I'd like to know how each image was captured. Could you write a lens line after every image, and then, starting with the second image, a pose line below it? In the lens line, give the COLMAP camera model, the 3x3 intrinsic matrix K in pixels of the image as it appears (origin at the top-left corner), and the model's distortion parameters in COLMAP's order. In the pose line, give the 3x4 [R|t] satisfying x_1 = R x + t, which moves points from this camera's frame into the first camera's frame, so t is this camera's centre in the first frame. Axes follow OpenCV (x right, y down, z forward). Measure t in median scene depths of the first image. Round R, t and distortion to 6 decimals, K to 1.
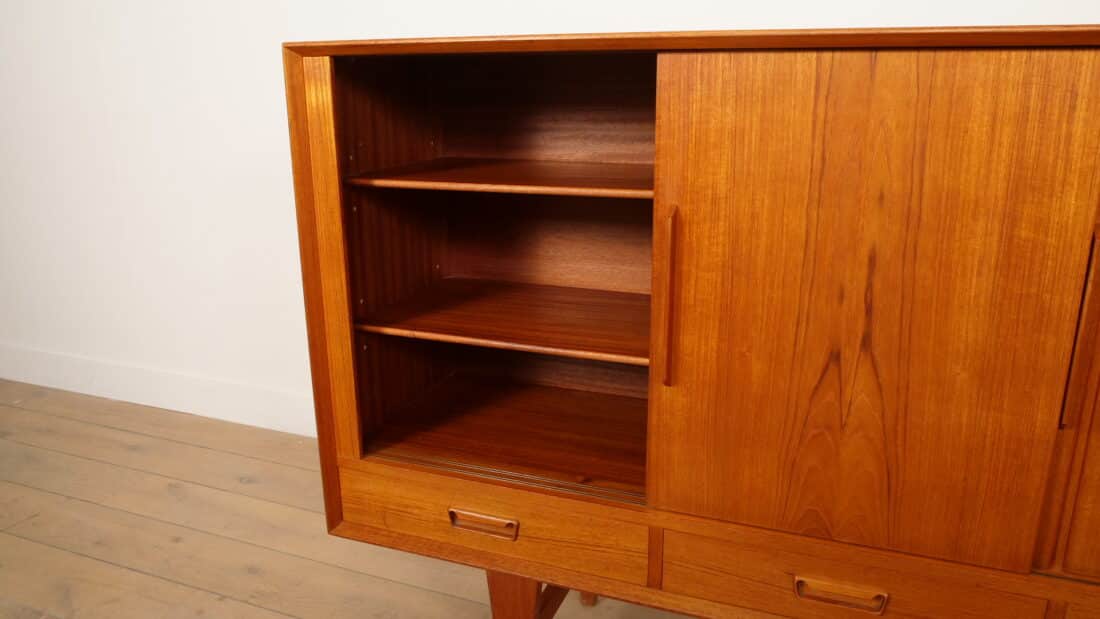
lens RADIAL K [[860.1, 0, 550.0], [0, 860.1, 309.5], [0, 0, 1]] dist [-0.004966, -0.000197]
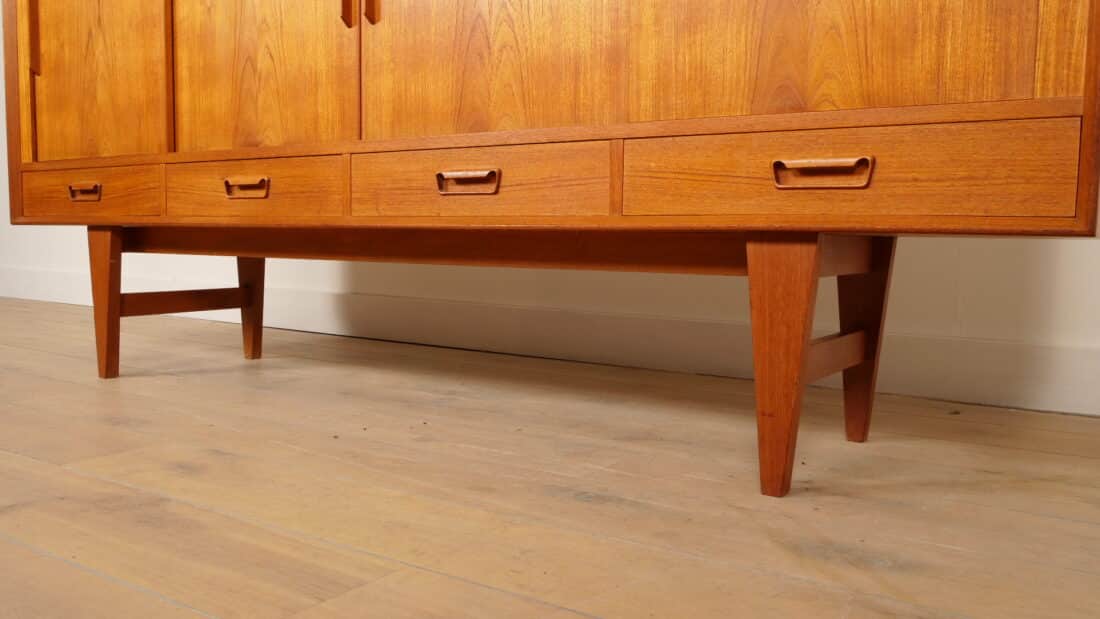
lens RADIAL K [[909.6, 0, 550.0], [0, 909.6, 309.5], [0, 0, 1]] dist [-0.010263, -0.004263]
pose [[0.975559, 0.032858, -0.217265, 1.597292], [-0.073957, 0.980169, -0.183844, 0.831984], [0.206916, 0.195419, 0.958643, -0.392715]]
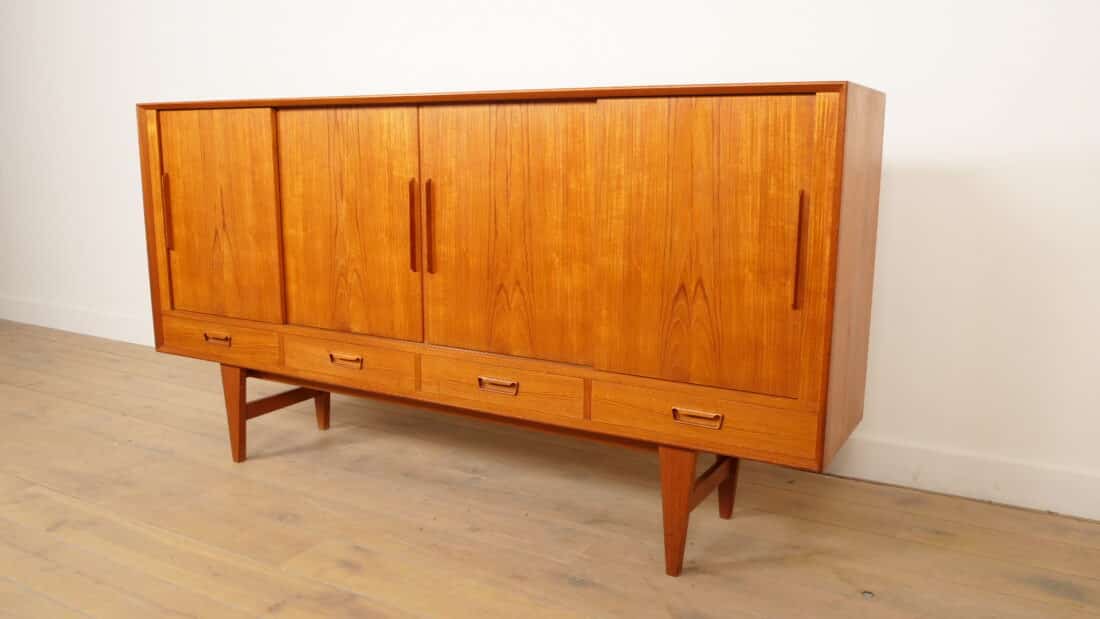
lens RADIAL K [[880.3, 0, 550.0], [0, 880.3, 309.5], [0, 0, 1]] dist [-0.037893, 0.002112]
pose [[0.988175, 0.033005, -0.149737, 1.629841], [-0.046239, 0.995241, -0.085776, 0.434481], [0.146193, 0.091685, 0.984998, -1.262711]]
